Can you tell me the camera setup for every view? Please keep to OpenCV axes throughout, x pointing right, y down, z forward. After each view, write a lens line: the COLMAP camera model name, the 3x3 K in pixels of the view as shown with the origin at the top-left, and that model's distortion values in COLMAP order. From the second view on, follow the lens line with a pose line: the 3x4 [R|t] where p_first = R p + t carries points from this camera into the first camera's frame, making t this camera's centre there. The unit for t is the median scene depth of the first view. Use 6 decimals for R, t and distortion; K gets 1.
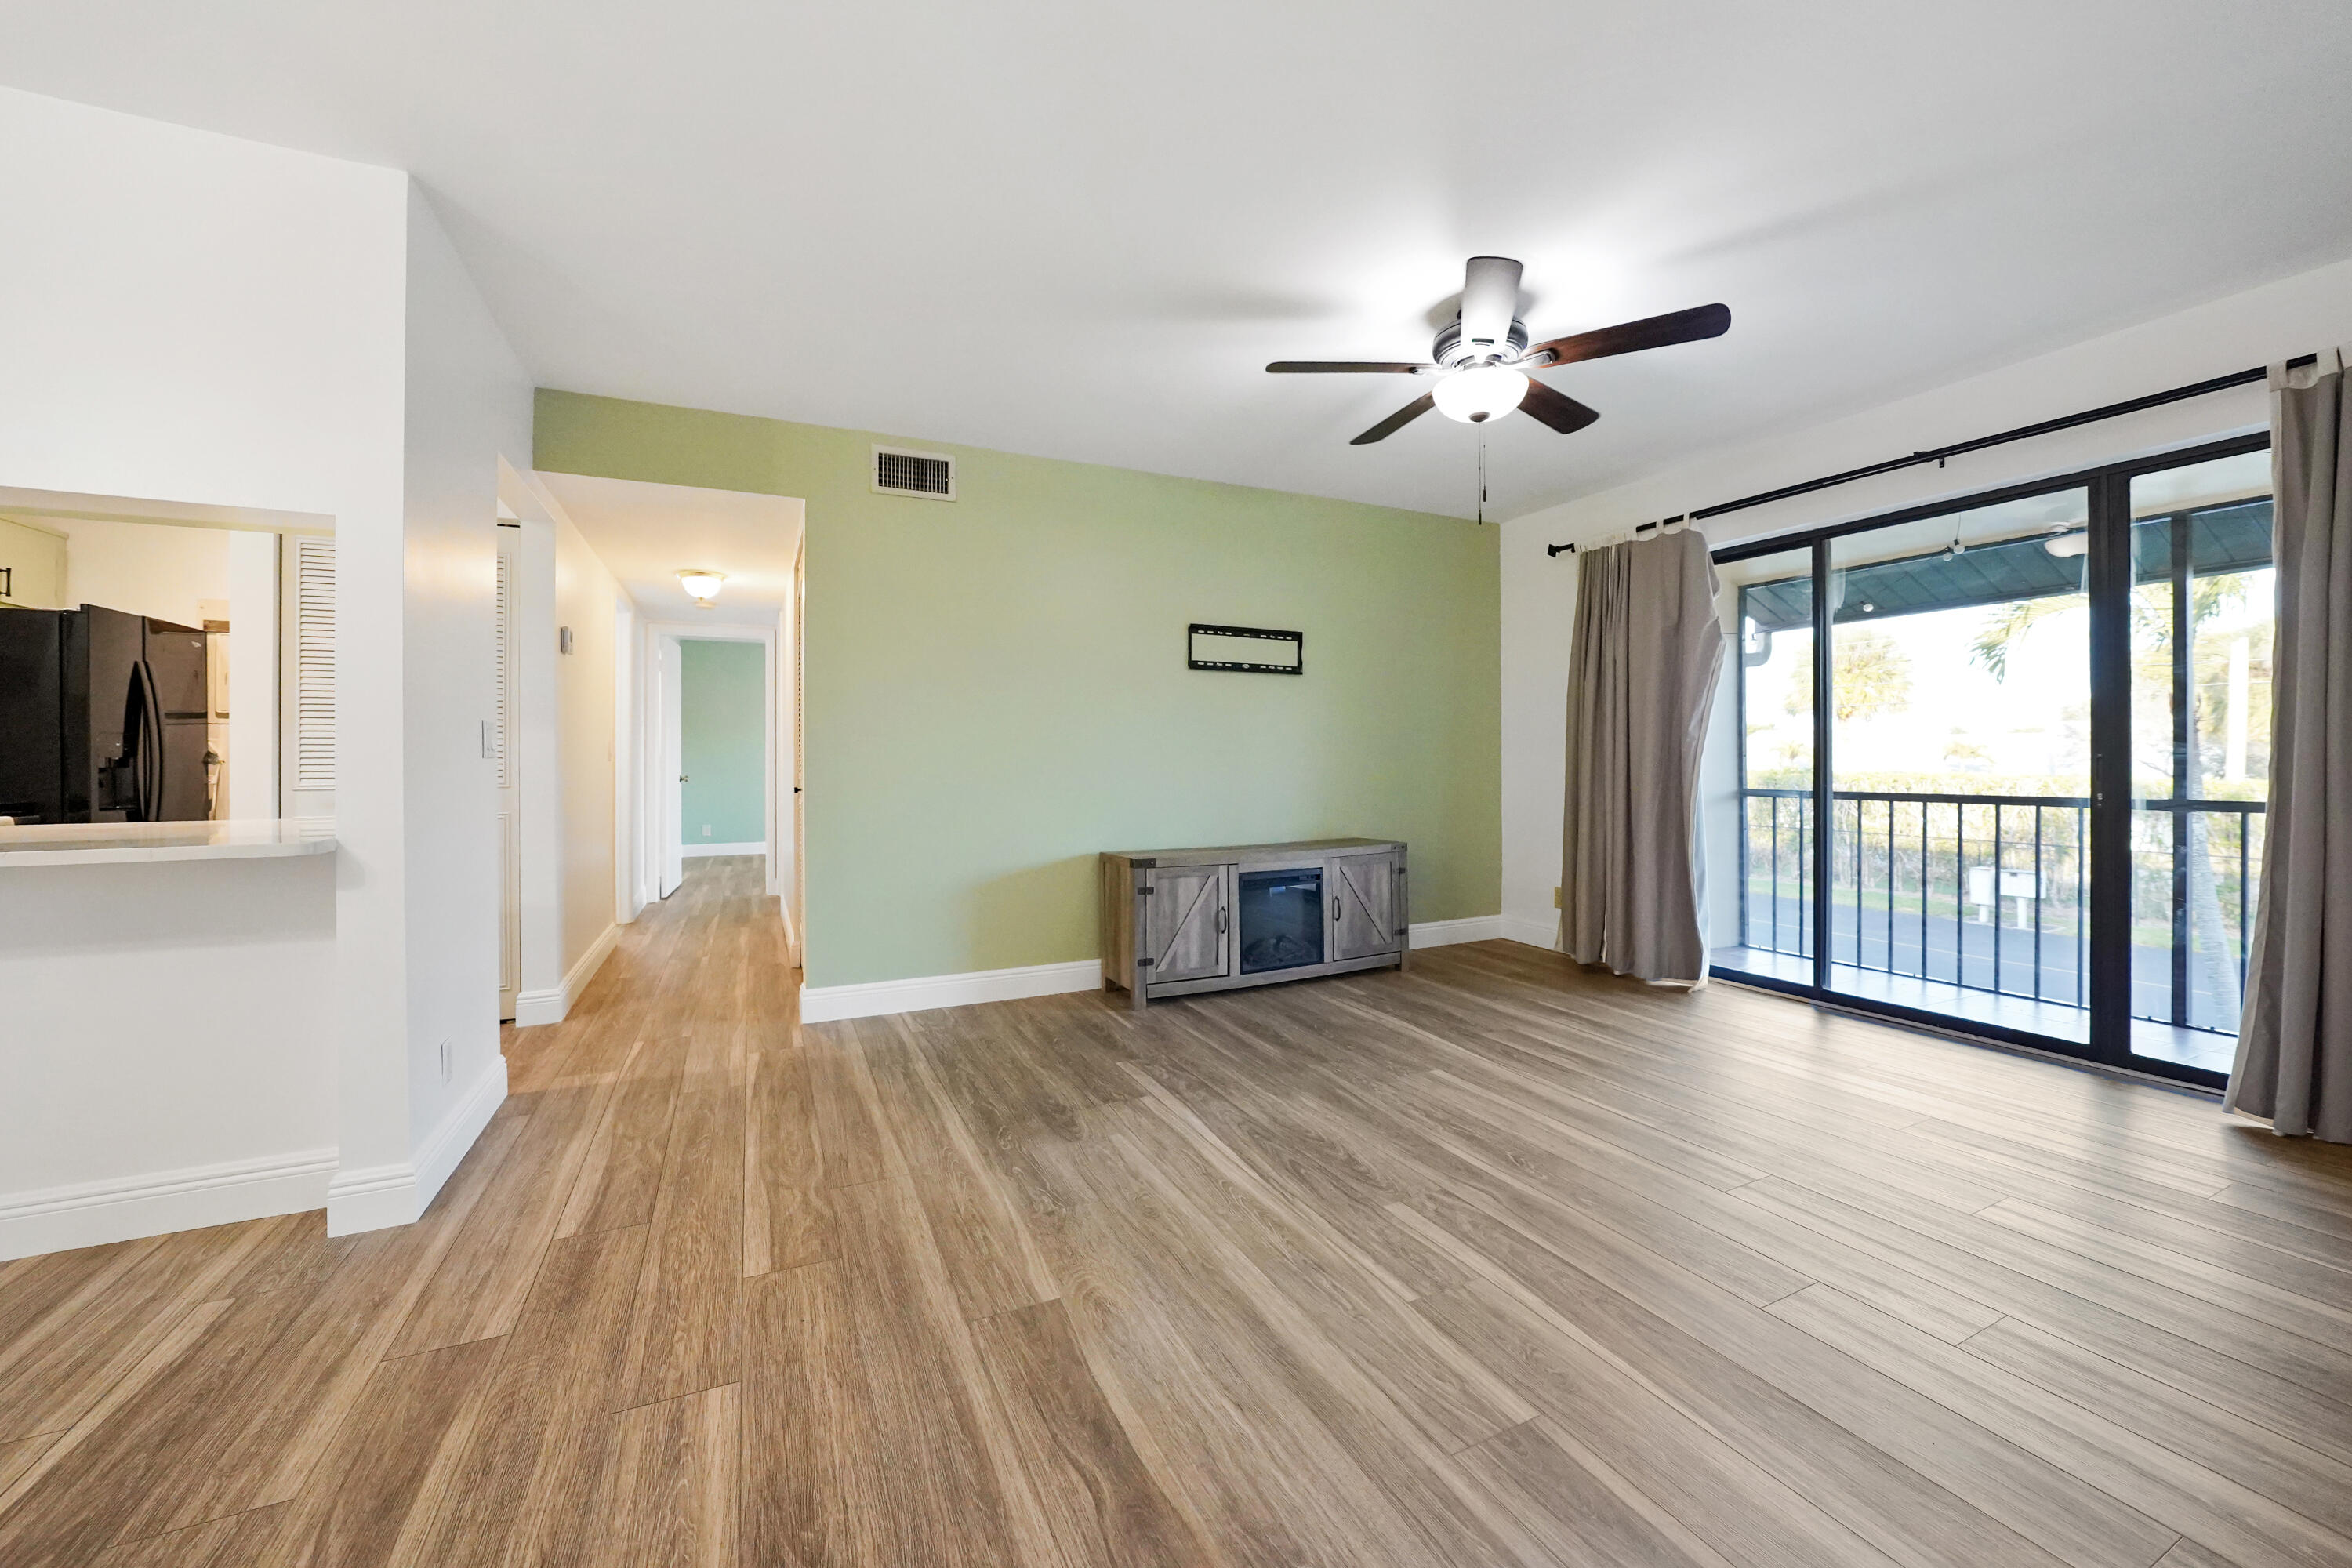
lens RADIAL K [[881.0, 0, 1167.9], [0, 881.0, 755.3], [0, 0, 1]] dist [-0.020286, 0.002038]
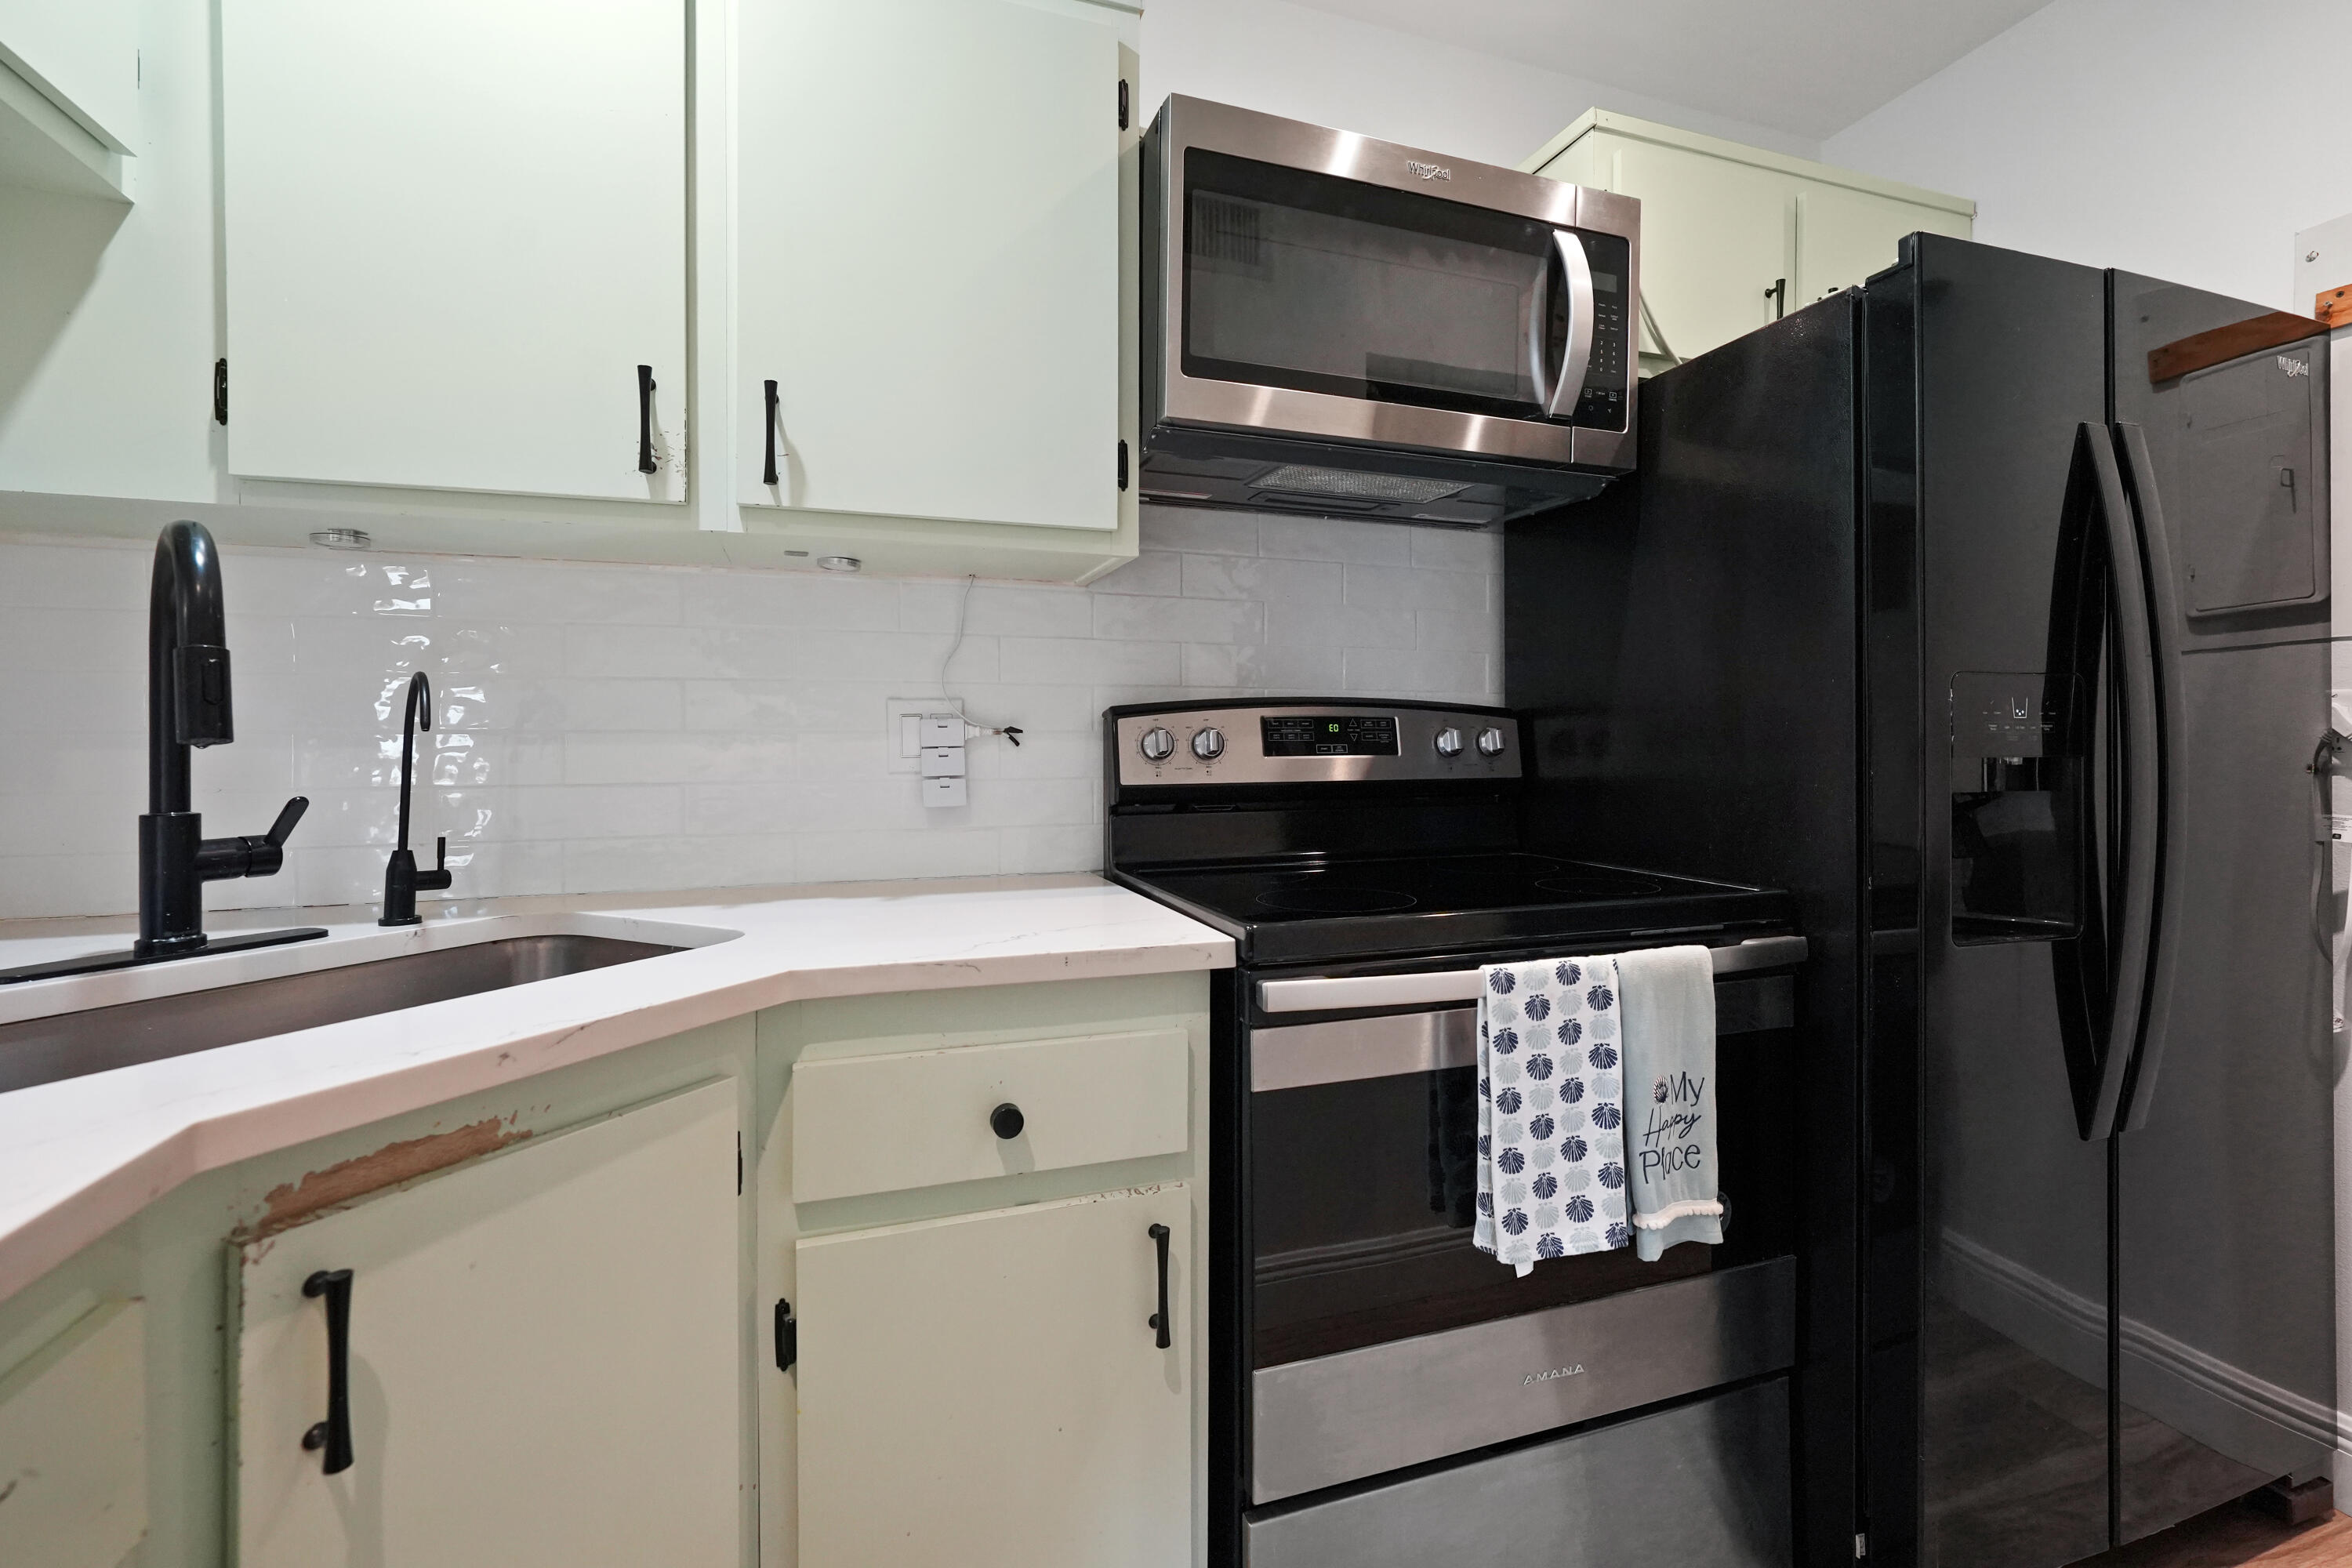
lens RADIAL K [[1007.3, 0, 1199.3], [0, 1007.3, 750.4], [0, 0, 1]] dist [-0.009520, 0.003260]
pose [[-0.101783, 0.013918, -0.994709, -0.864954], [0.004618, 0.999898, 0.013518, -0.005834], [0.994796, -0.003217, -0.101837, 0.765454]]
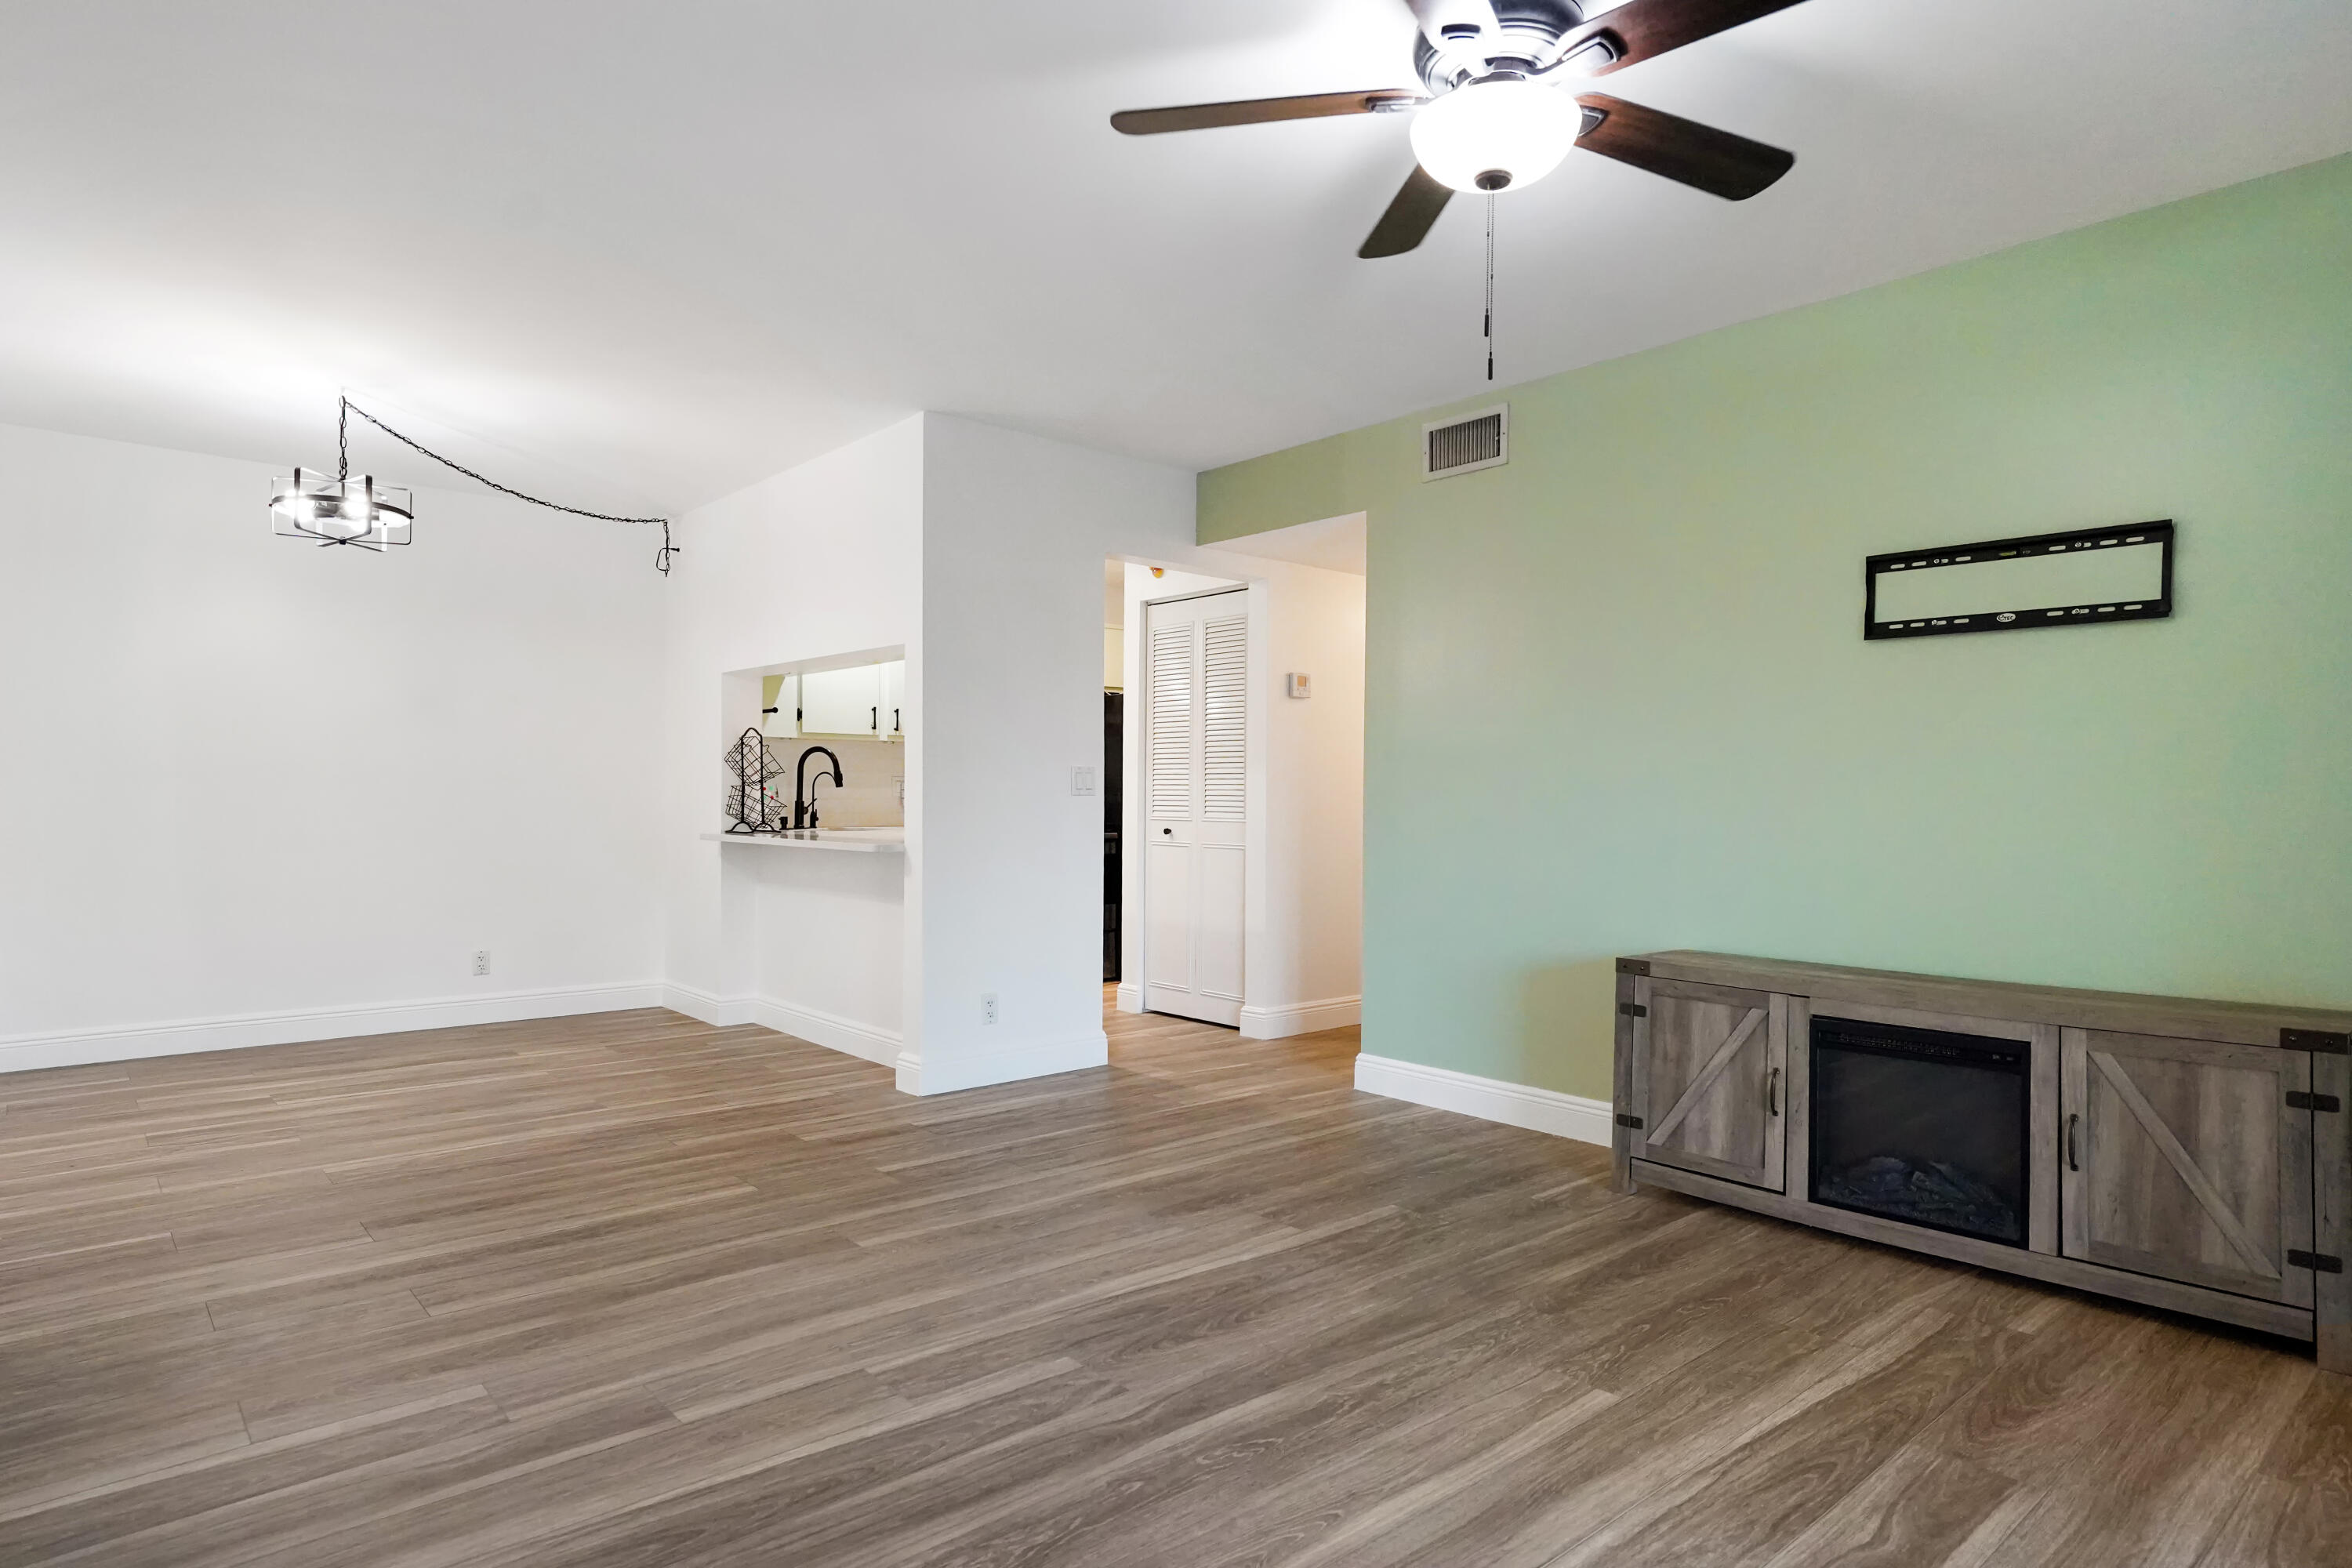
lens RADIAL K [[1313.3, 0, 1200.6], [0, 1313.3, 815.8], [0, 0, 1]] dist [0.014899, 0.002015]
pose [[0.283629, 0.020360, -0.958718, 0.858616], [-0.004711, 0.999792, 0.019838, -0.004356], [0.958922, -0.001110, 0.283666, 0.464076]]
